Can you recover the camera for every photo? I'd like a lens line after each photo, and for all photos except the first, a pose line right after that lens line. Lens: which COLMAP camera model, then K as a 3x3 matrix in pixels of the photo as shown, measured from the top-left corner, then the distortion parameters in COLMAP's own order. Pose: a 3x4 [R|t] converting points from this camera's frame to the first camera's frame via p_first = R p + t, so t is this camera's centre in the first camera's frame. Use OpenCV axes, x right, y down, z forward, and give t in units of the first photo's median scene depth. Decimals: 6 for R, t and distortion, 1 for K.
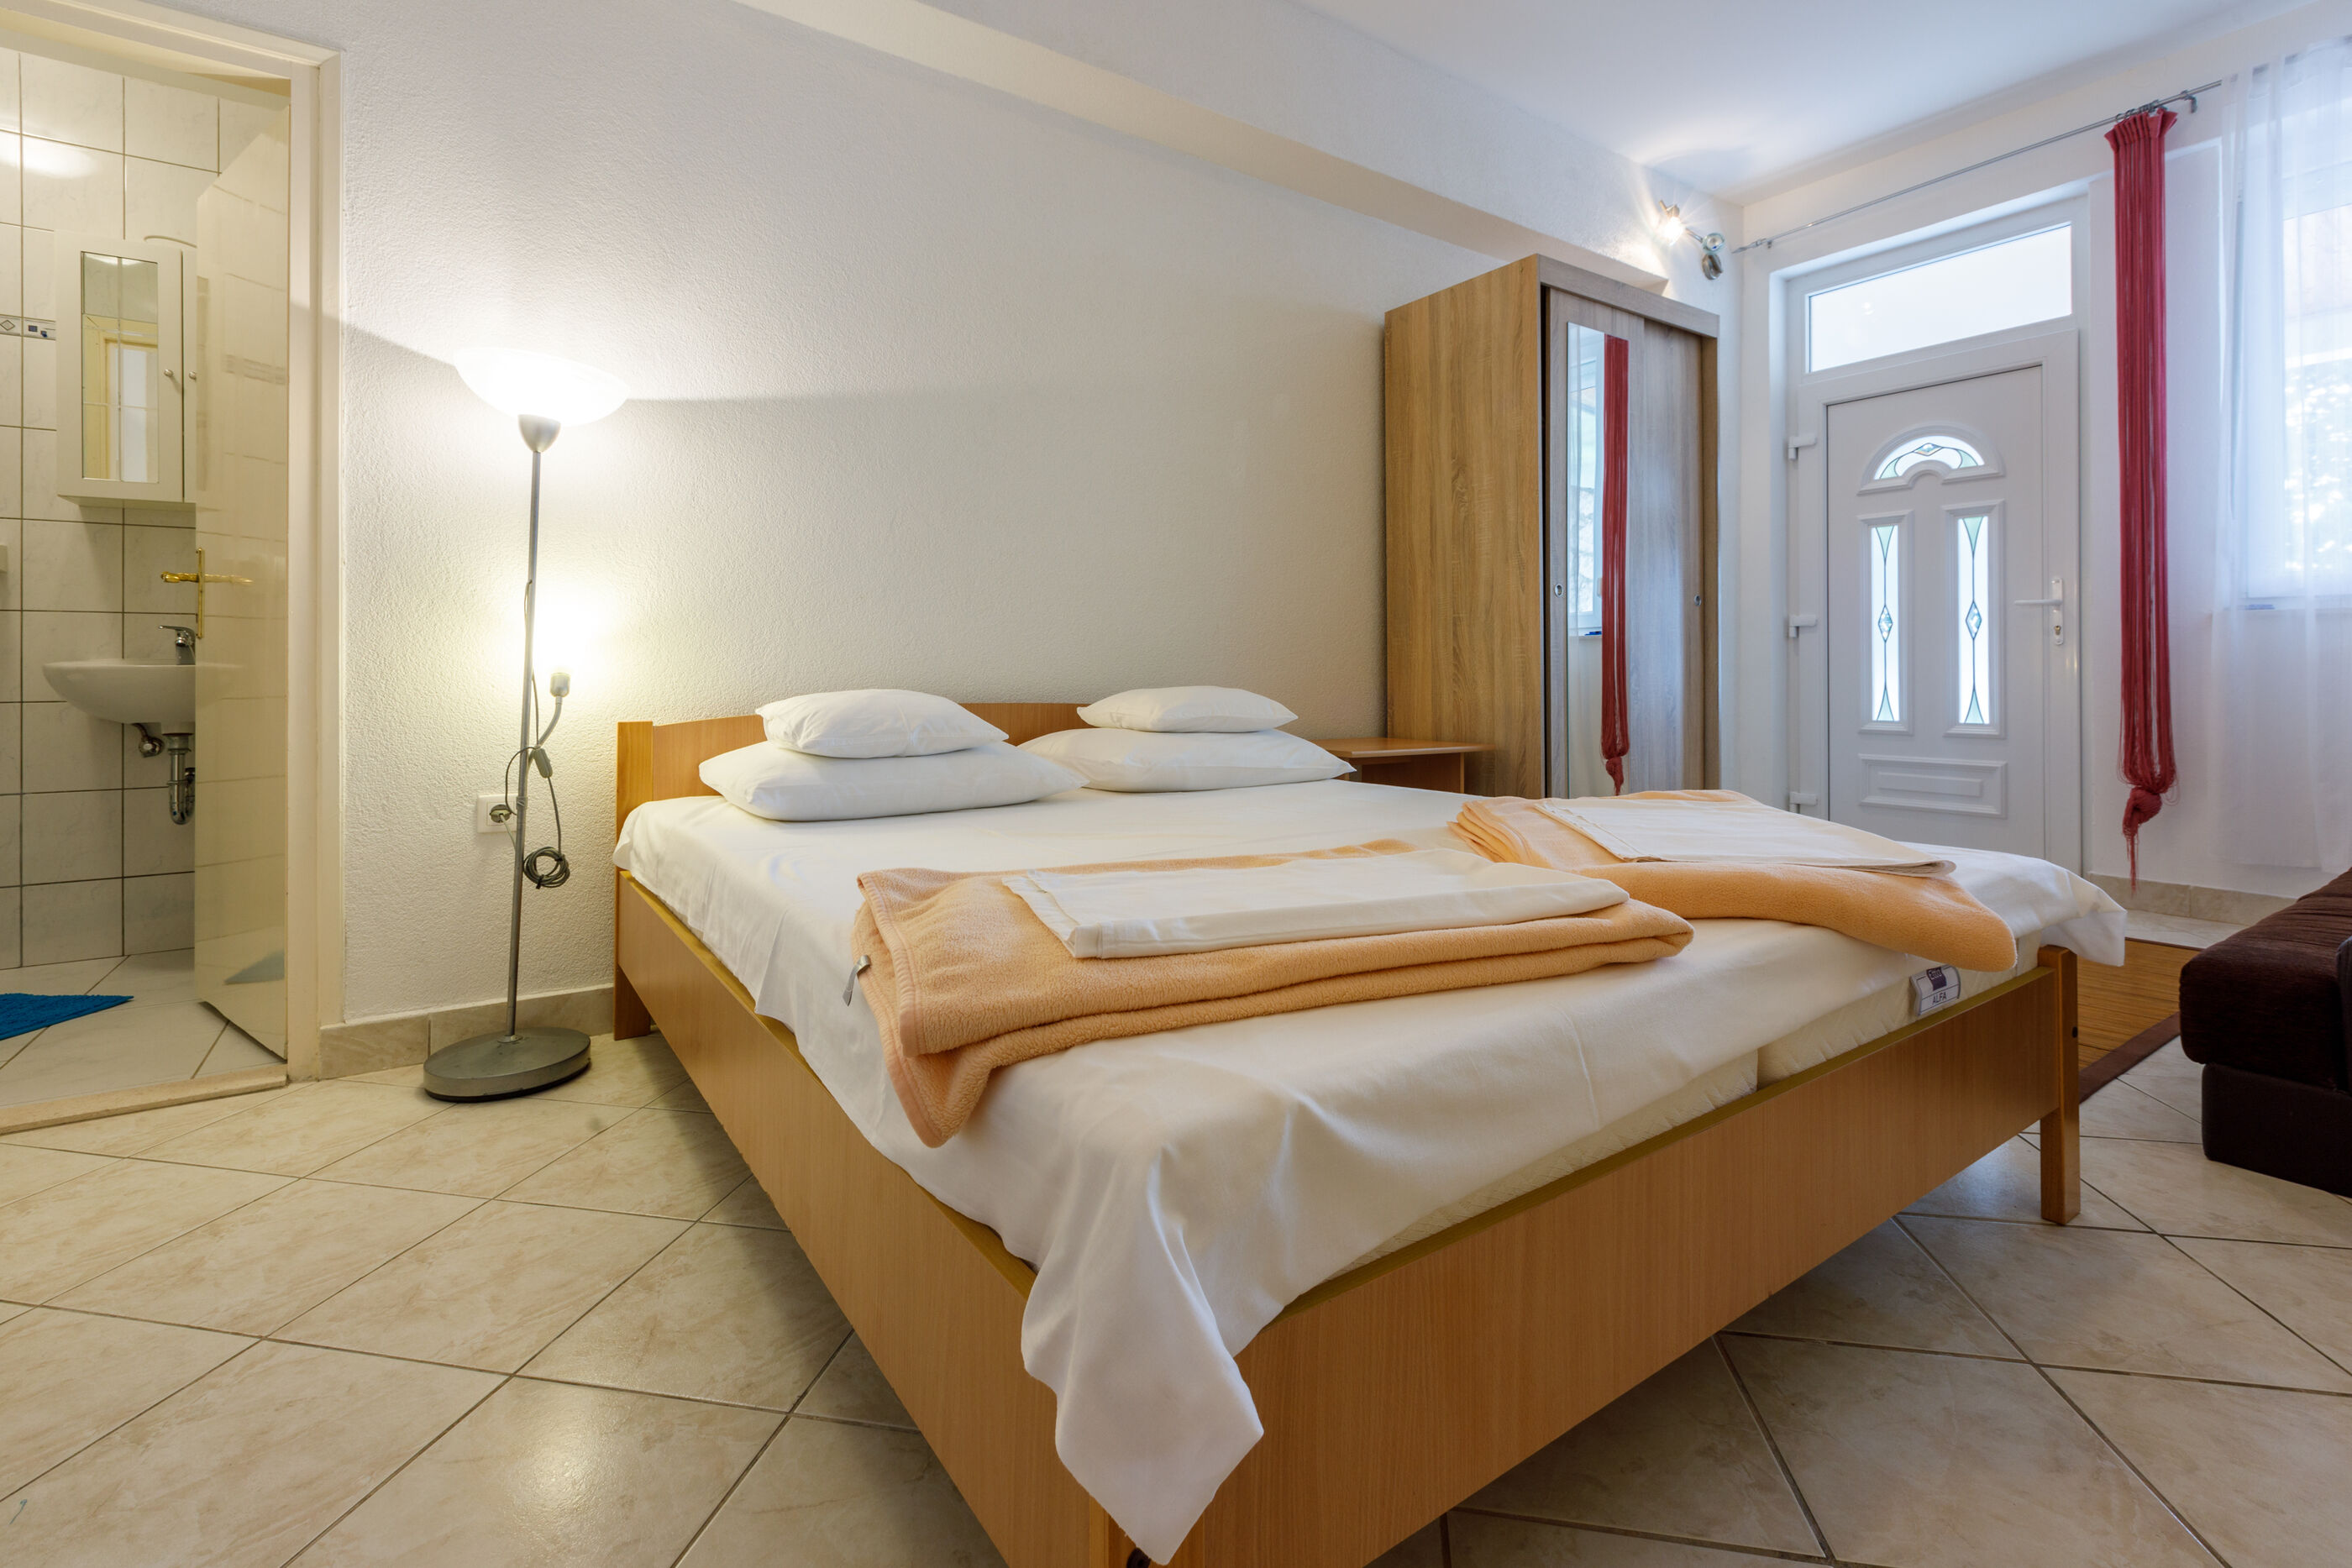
lens RADIAL K [[1070.4, 0, 1171.9], [0, 1070.4, 677.5], [0, 0, 1]] dist [-0.003313, -0.000758]
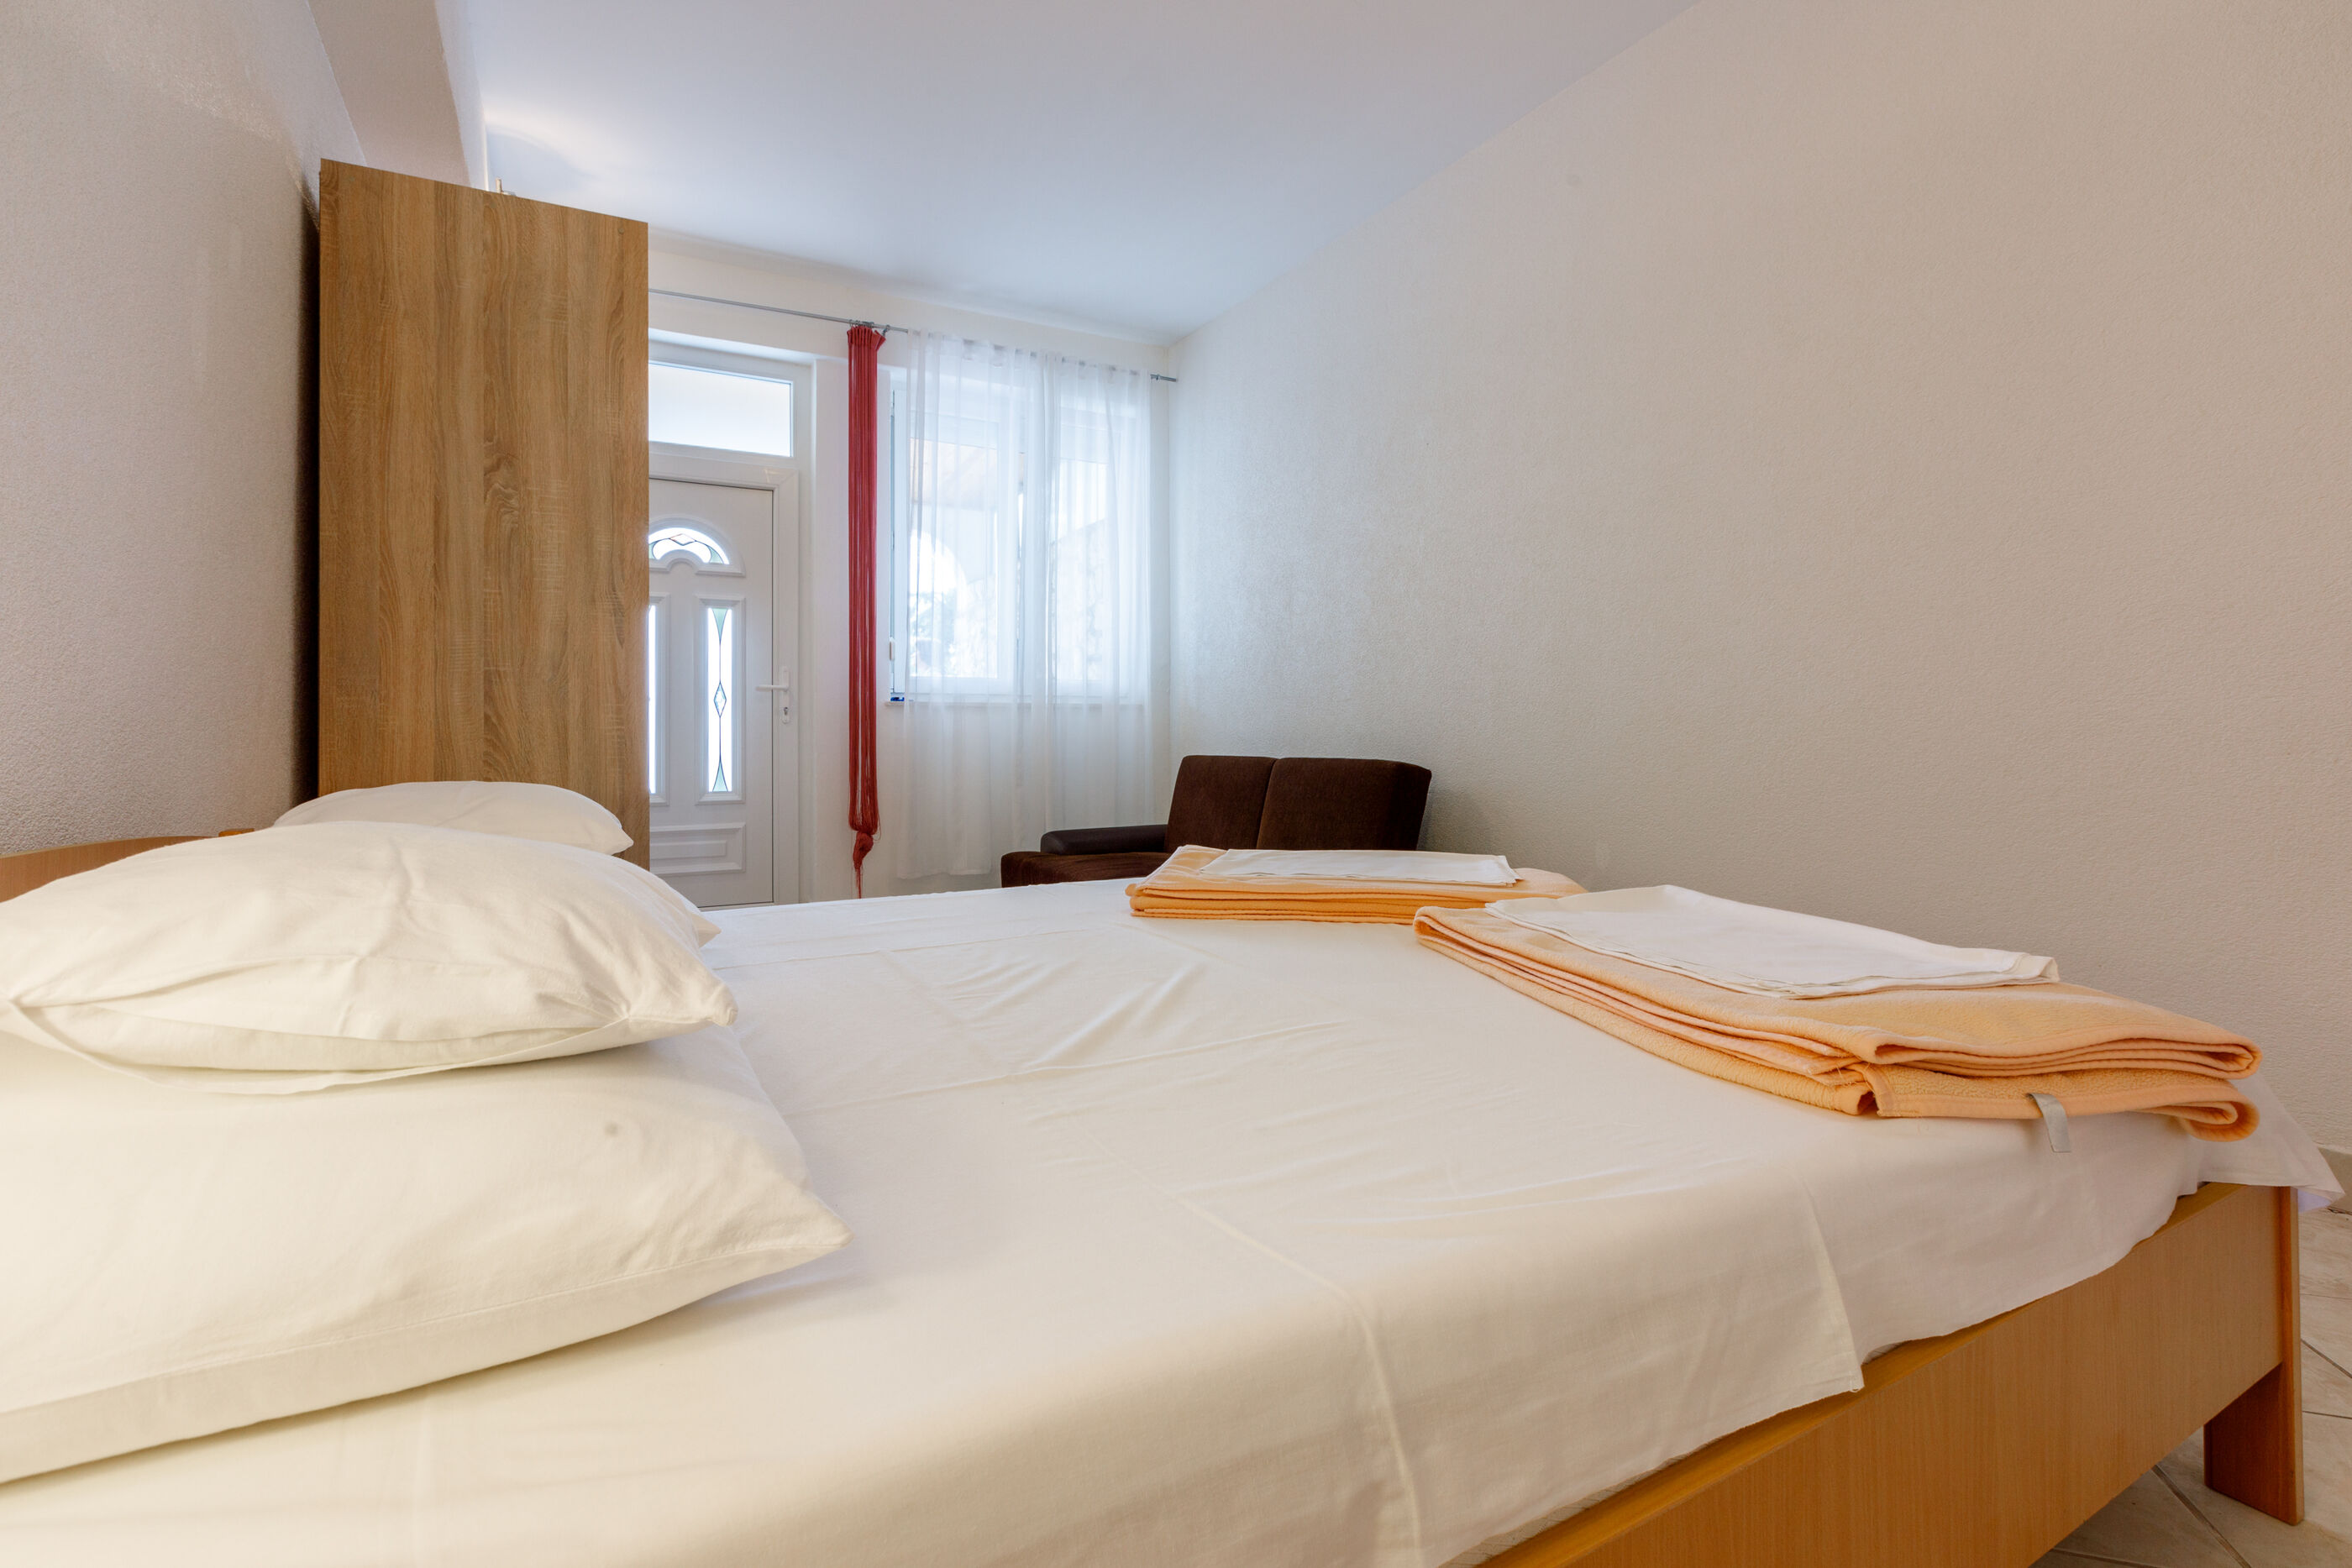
lens RADIAL K [[1054.7, 0, 1170.1], [0, 1054.7, 729.1], [0, 0, 1]] dist [0.000466, 0.000038]
pose [[0.099011, 0.008810, 0.995047, -0.364868], [0.012817, 0.999867, -0.010128, -0.006357], [-0.995004, 0.013756, 0.098885, 0.494841]]
